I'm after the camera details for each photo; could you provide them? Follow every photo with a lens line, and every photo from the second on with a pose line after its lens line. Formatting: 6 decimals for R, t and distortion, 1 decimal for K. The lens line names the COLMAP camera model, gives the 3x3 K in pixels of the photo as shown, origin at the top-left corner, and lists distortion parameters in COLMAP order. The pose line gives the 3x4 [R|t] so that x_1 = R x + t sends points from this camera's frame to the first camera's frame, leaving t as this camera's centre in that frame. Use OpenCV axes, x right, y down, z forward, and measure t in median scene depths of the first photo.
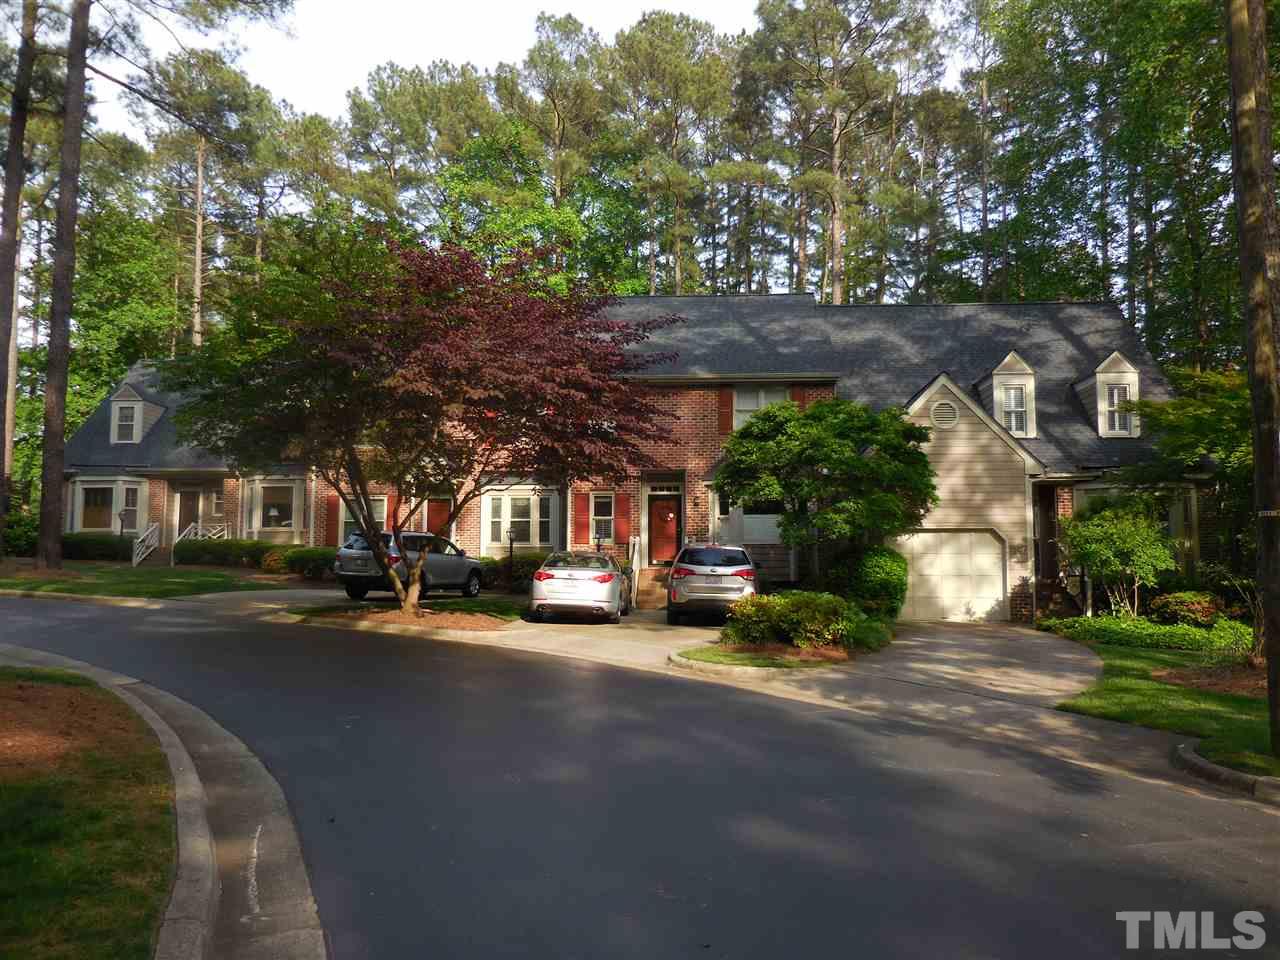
lens RADIAL K [[968.2, 0, 640.0], [0, 968.2, 480.0], [0, 0, 1]] dist [-0.005461, 0.014436]
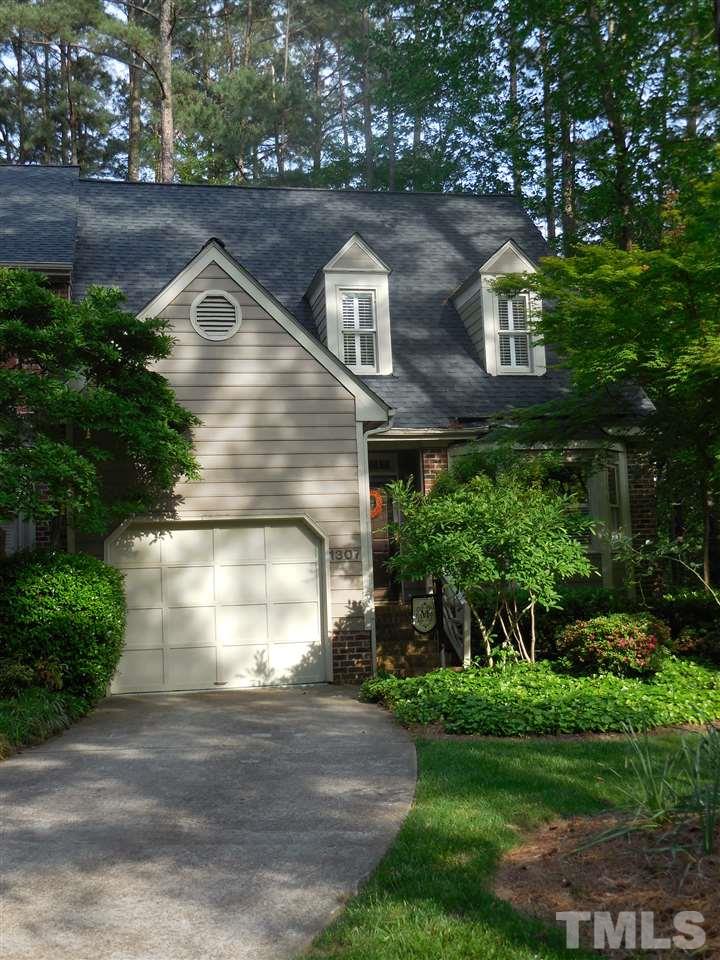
lens RADIAL K [[1082.5, 0, 364.6], [0, 1082.5, 496.4], [0, 0, 1]] dist [-0.011078, 0.009092]
pose [[0.961564, -0.017323, 0.274033, 0.226441], [0.020078, 0.999772, -0.007253, 0.042631], [-0.273845, 0.012476, 0.961693, 0.384068]]
